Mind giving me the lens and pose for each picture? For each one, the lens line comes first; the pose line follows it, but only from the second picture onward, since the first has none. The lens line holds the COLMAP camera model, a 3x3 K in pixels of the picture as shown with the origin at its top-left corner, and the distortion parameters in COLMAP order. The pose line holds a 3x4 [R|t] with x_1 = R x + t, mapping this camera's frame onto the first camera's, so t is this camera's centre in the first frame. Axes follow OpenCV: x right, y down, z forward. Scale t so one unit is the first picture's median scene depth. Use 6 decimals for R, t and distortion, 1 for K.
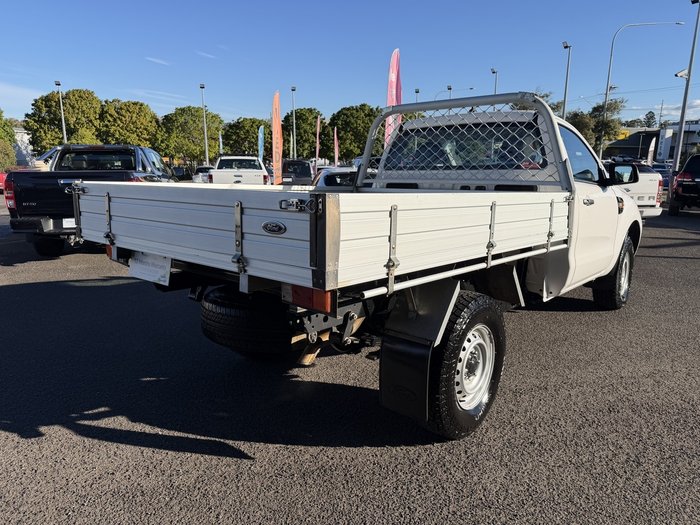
lens RADIAL K [[468.3, 0, 349.2], [0, 468.3, 268.6], [0, 0, 1]] dist [0.007222, -0.009014]
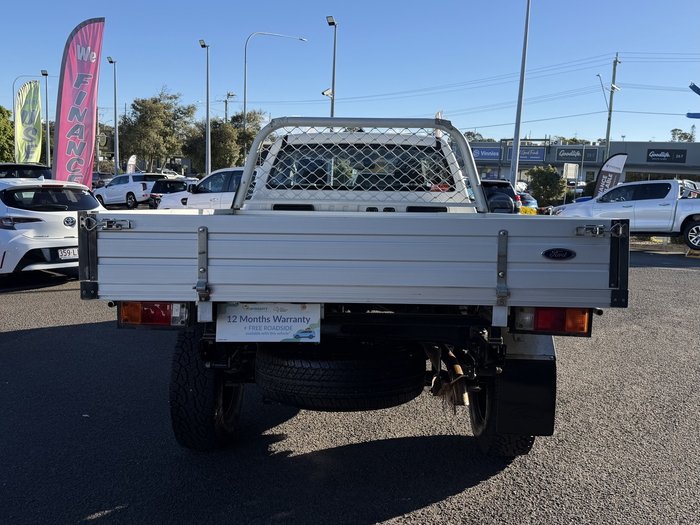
lens RADIAL K [[597.7, 0, 350.0], [0, 597.7, 257.6], [0, 0, 1]] dist [0.001066, -0.013752]
pose [[0.782284, -0.057979, 0.620217, -0.562157], [0.110249, 0.992827, -0.046247, -0.029609], [-0.613087, 0.104557, 0.783066, 0.111192]]
